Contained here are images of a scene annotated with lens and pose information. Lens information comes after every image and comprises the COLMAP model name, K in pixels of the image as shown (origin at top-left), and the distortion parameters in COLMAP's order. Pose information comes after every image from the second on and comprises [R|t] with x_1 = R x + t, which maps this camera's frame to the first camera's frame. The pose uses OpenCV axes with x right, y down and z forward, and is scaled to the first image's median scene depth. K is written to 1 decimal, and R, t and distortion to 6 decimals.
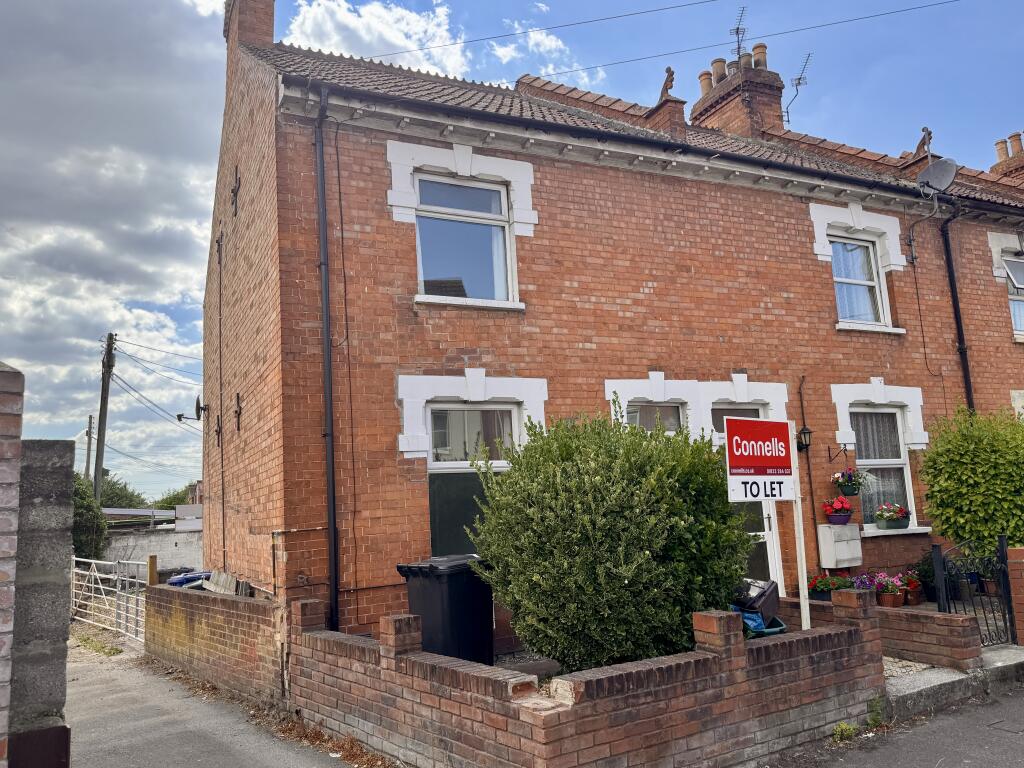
lens RADIAL K [[798.2, 0, 513.6], [0, 798.2, 389.1], [0, 0, 1]] dist [0.097070, -0.005463]
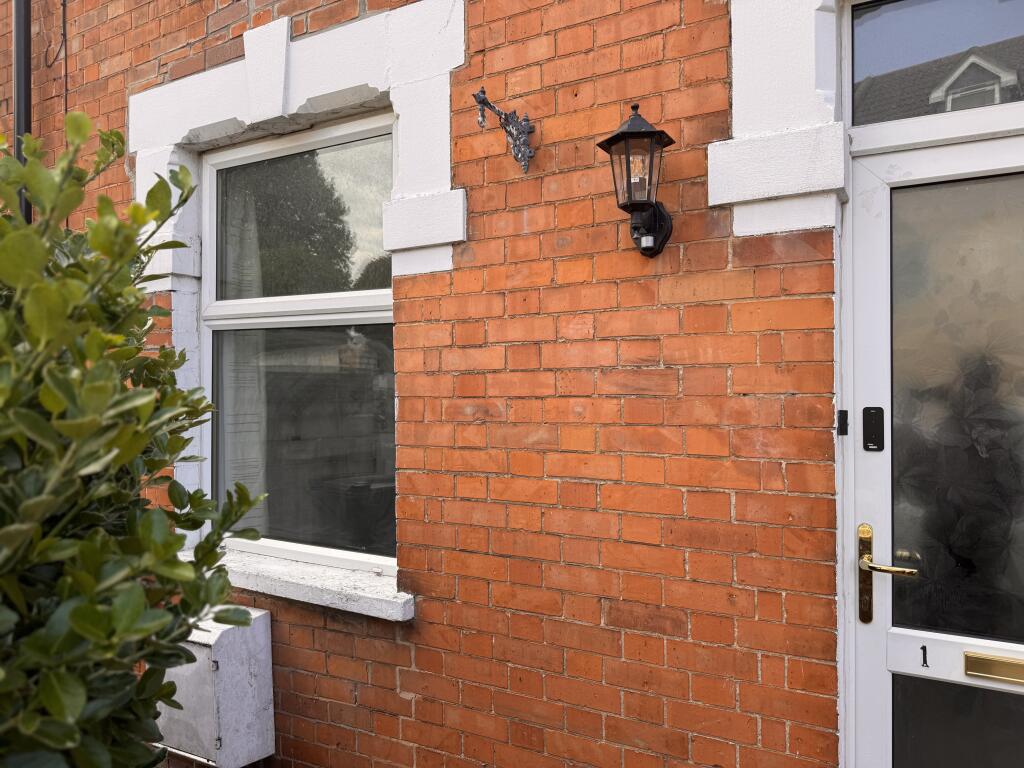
lens RADIAL K [[723.4, 0, 516.5], [0, 723.4, 382.4], [0, 0, 1]] dist [0.054149, -0.064946]
pose [[0.577966, 0.045230, -0.814807, 0.254100], [0.092489, 0.988399, 0.120471, 0.089812], [0.810803, -0.144988, 0.567078, 0.817073]]
